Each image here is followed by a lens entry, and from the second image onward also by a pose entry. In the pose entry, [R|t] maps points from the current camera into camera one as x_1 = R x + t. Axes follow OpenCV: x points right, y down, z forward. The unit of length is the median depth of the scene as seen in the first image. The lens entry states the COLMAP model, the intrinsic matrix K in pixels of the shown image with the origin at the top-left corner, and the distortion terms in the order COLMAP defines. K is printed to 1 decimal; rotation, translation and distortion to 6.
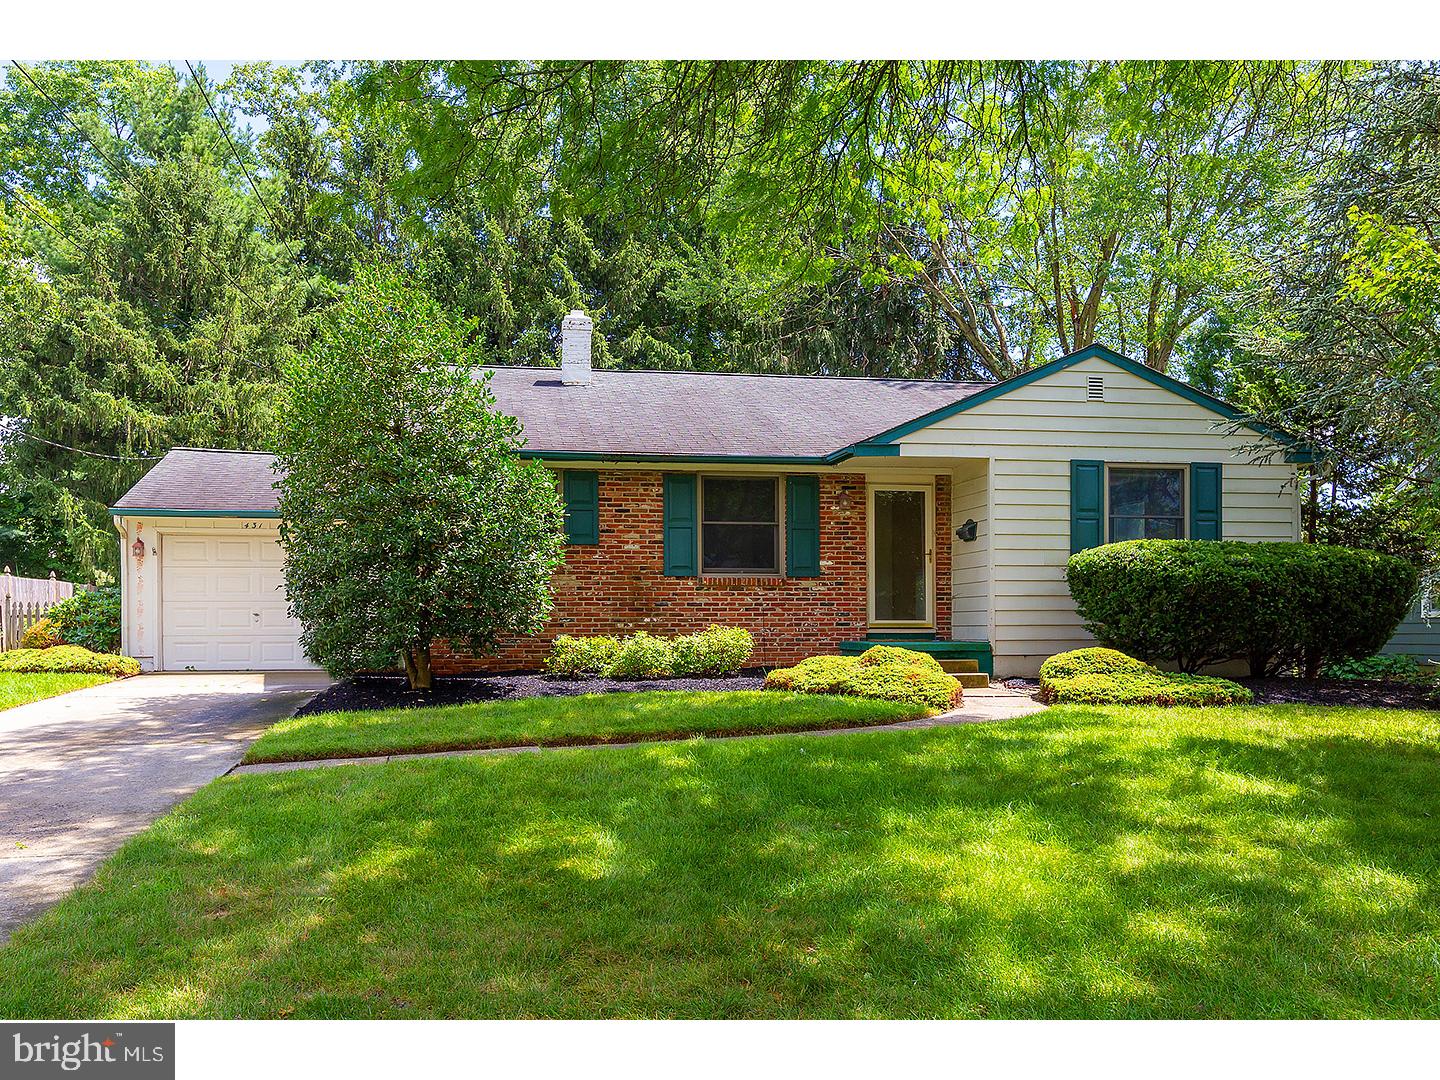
lens RADIAL K [[1046.6, 0, 720.0], [0, 1046.6, 540.0], [0, 0, 1]] dist [-0.002551, -0.000397]
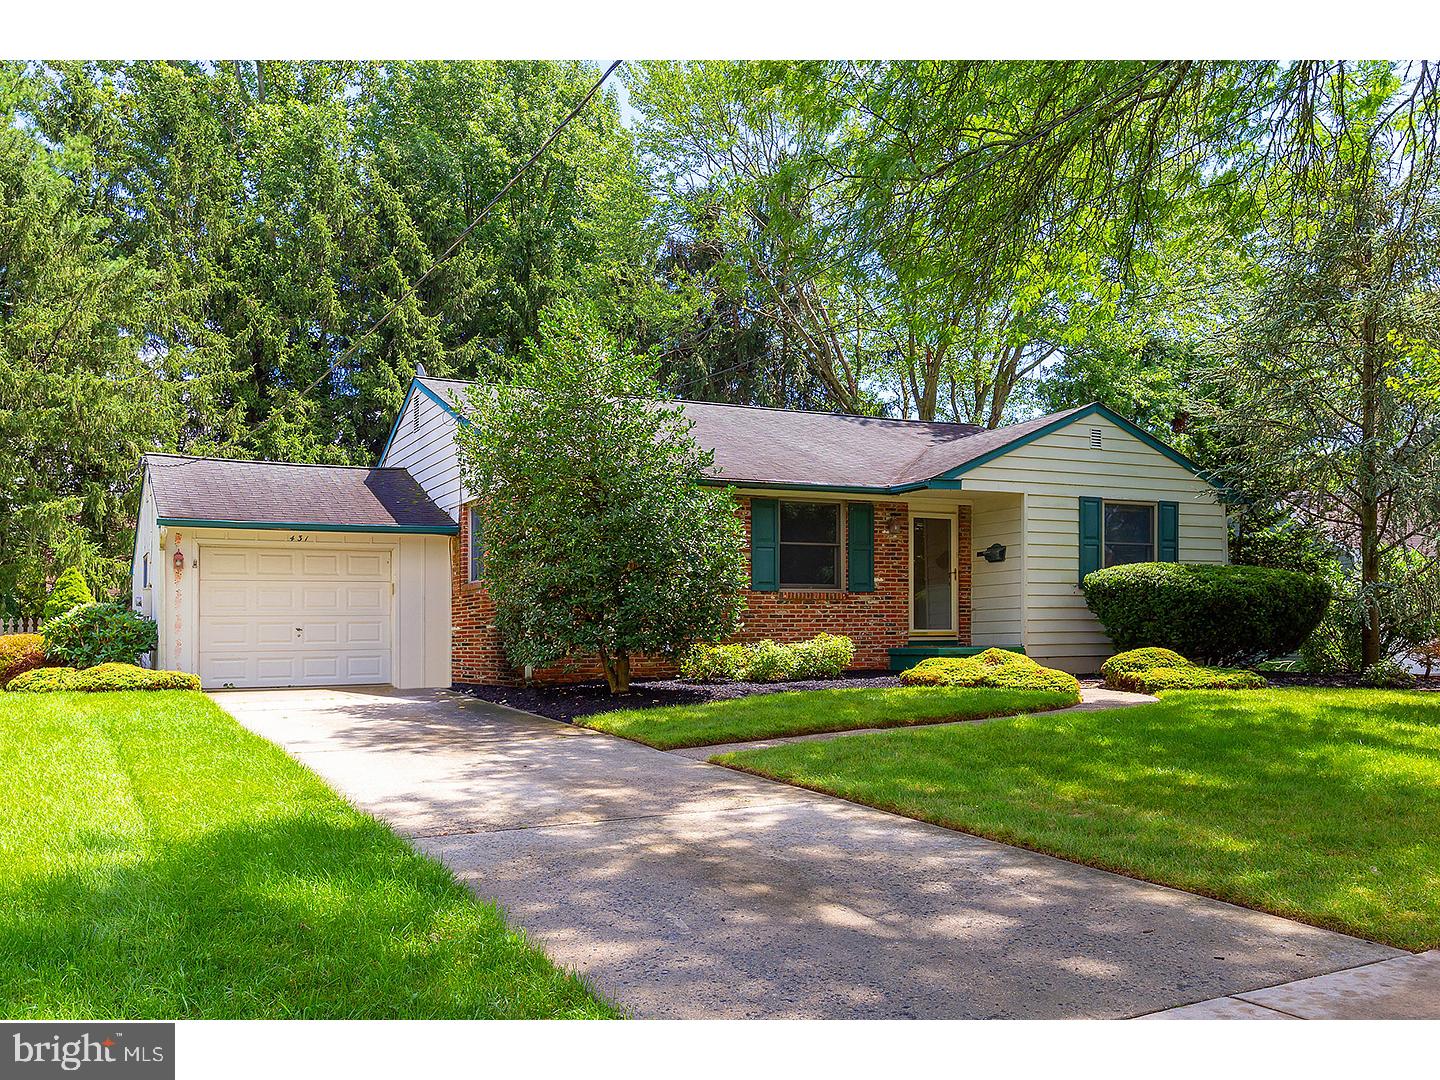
lens RADIAL K [[1083.9, 0, 720.0], [0, 1083.9, 540.0], [0, 0, 1]] dist [0.005245, -0.001536]
pose [[0.962164, 0.015522, 0.272029, -0.402006], [-0.011176, 0.999784, -0.017519, 0.001184], [-0.272242, 0.013816, 0.962130, -0.100535]]
